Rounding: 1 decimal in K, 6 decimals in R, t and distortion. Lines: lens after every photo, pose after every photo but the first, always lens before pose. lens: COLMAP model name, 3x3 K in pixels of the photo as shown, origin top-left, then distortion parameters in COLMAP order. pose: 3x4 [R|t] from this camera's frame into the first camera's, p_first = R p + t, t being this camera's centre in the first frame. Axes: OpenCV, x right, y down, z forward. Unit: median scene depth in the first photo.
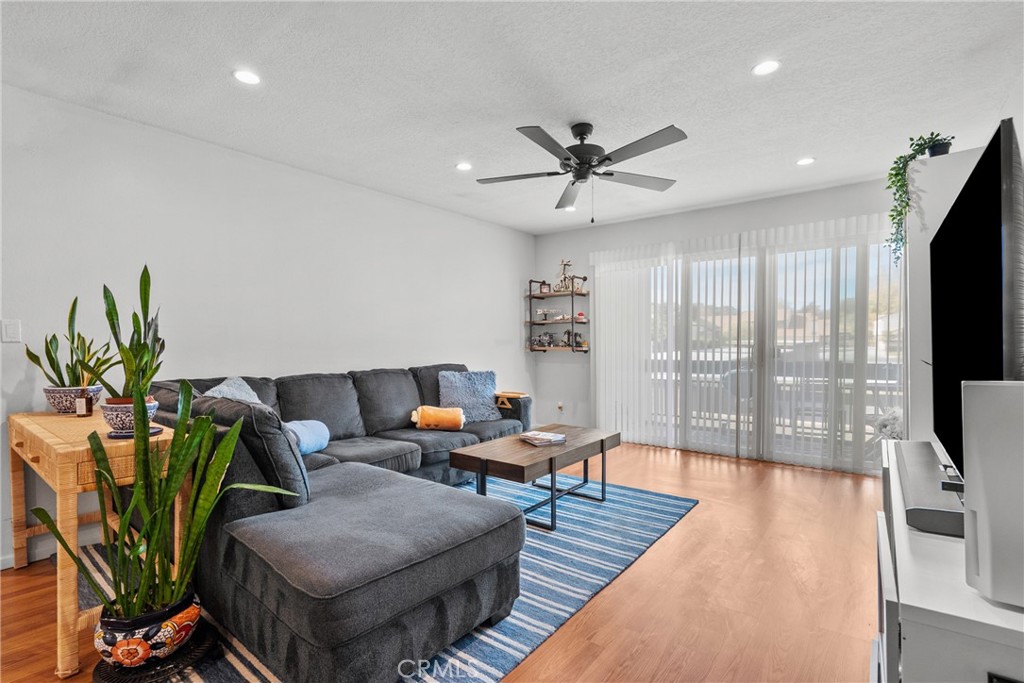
lens RADIAL K [[477.2, 0, 507.1], [0, 477.2, 346.7], [0, 0, 1]] dist [0.000644, 0.000242]
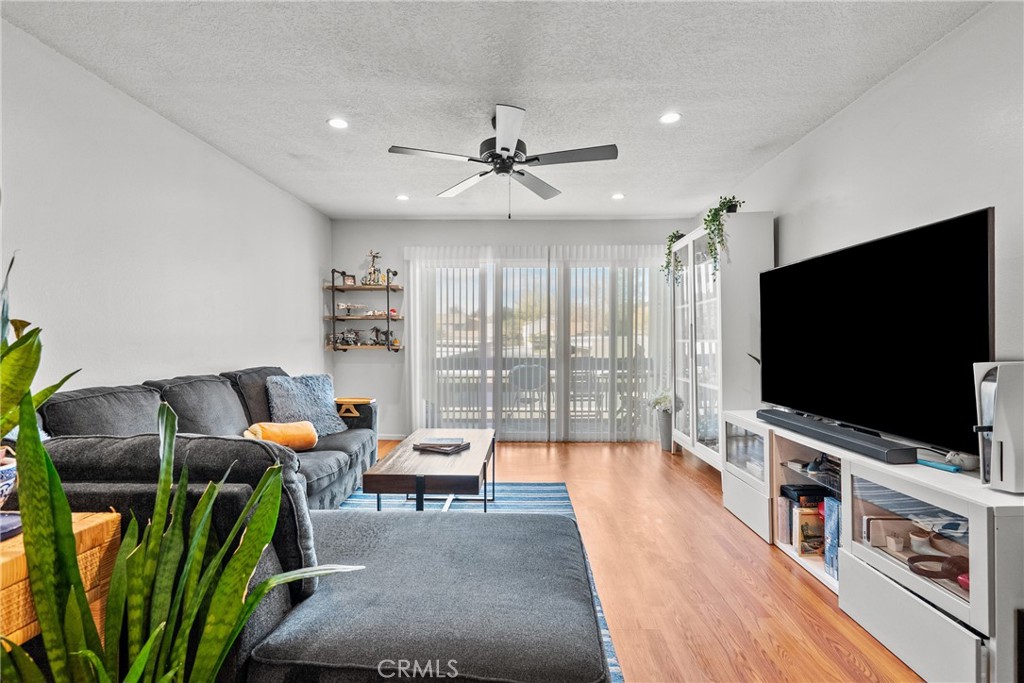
lens RADIAL K [[473.6, 0, 507.1], [0, 473.6, 338.8], [0, 0, 1]] dist [-0.004201, 0.004814]
pose [[0.801828, 0.007143, 0.597512, -0.276974], [0.002528, 0.999879, -0.015347, 0.002910], [-0.597549, 0.013816, 0.801713, 0.147474]]
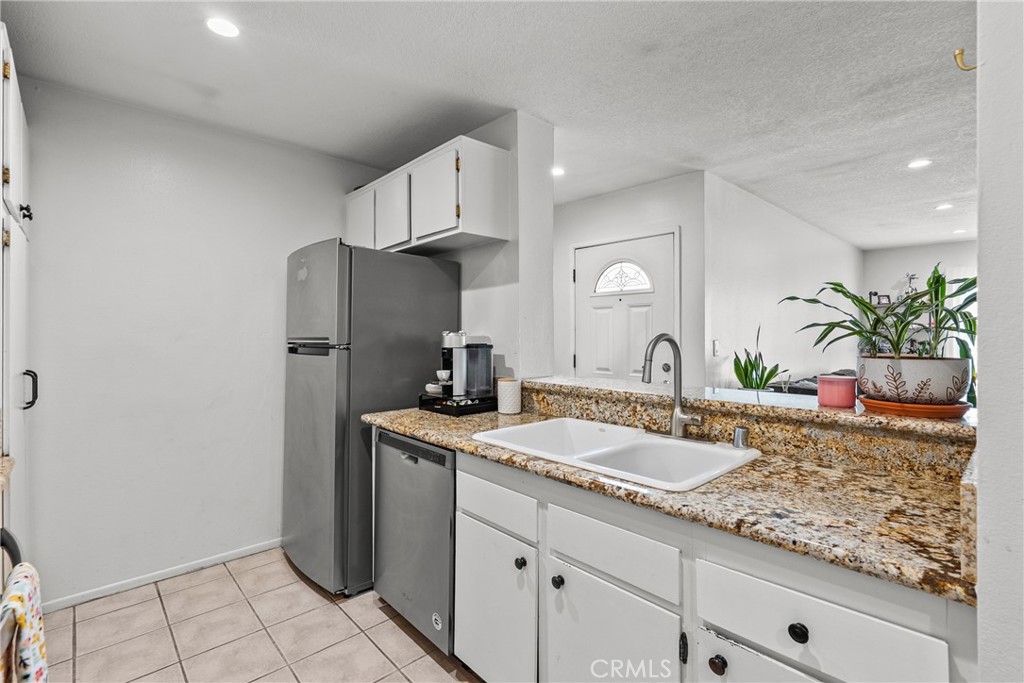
lens RADIAL K [[470.1, 0, 508.4], [0, 470.1, 338.0], [0, 0, 1]] dist [-0.002359, 0.000791]
pose [[0.987540, 0.004911, -0.157292, -0.784898], [-0.006042, 0.999959, -0.006716, -0.028605], [0.157252, 0.007582, 0.987529, -0.259881]]
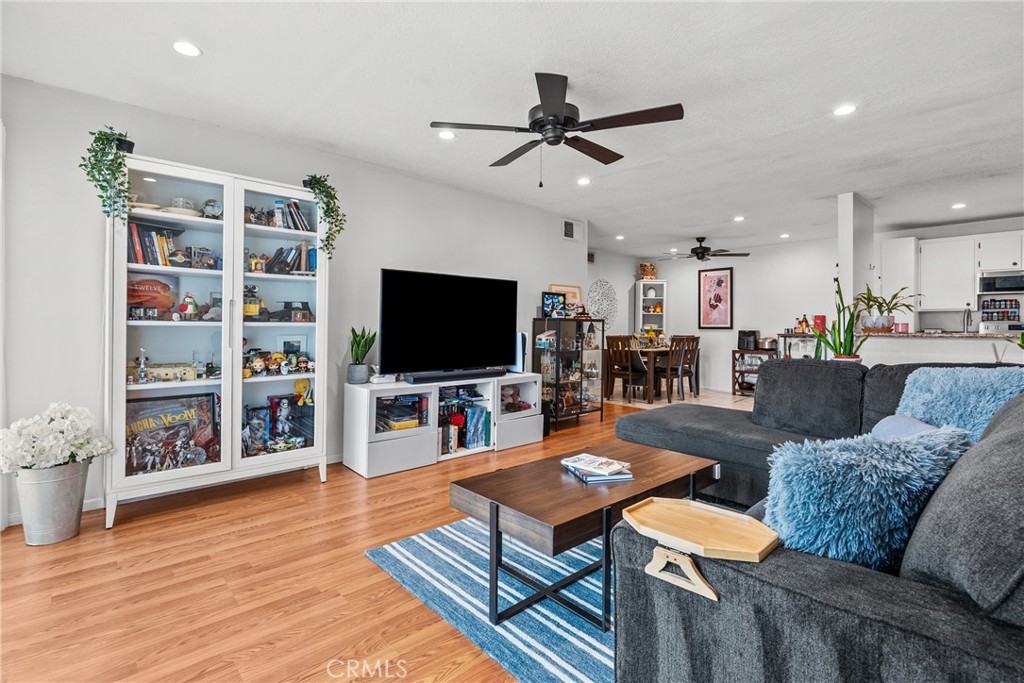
lens RADIAL K [[477.8, 0, 512.0], [0, 477.8, 324.4], [0, 0, 1]] dist [-0.000277, 0.000057]
pose [[-0.987805, 0.000101, 0.155697, 0.059011], [0.001369, 0.999967, 0.008032, -0.010950], [-0.155691, 0.008147, -0.987772, 1.250535]]
